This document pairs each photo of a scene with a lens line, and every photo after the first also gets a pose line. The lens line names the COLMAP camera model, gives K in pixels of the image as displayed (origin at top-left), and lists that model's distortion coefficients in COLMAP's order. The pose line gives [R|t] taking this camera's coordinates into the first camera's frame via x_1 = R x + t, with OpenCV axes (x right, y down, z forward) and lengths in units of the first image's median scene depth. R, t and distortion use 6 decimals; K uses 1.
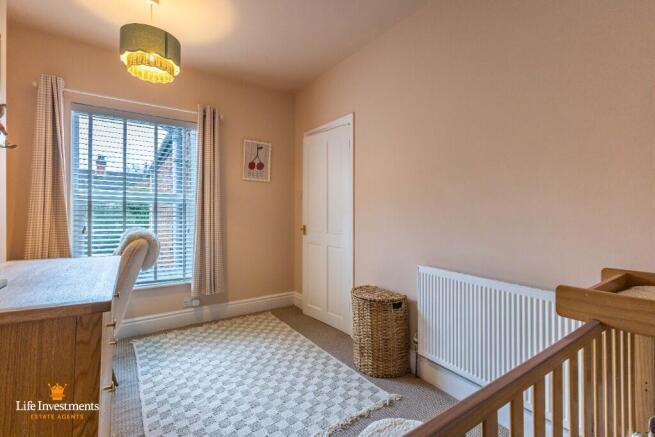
lens RADIAL K [[301.3, 0, 313.3], [0, 301.3, 213.0], [0, 0, 1]] dist [0.005293, 0.000310]
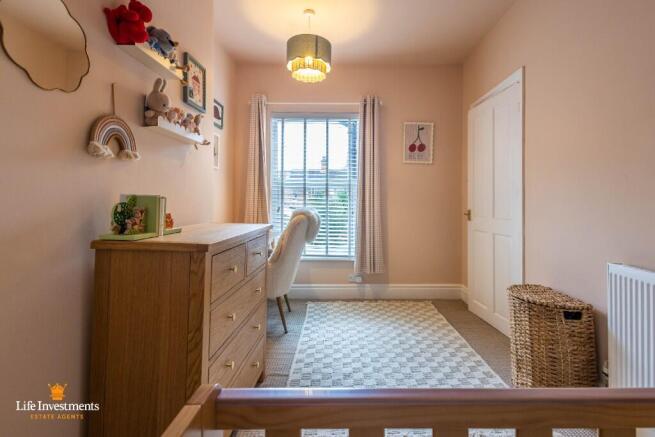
lens RADIAL K [[302.0, 0, 341.4], [0, 302.0, 205.6], [0, 0, 1]] dist [0.003861, 0.000108]
pose [[0.834084, 0.005406, -0.551611, 0.193949], [-0.006783, 0.999977, -0.000457, 0.041910], [0.551596, 0.004123, 0.834101, 0.076541]]
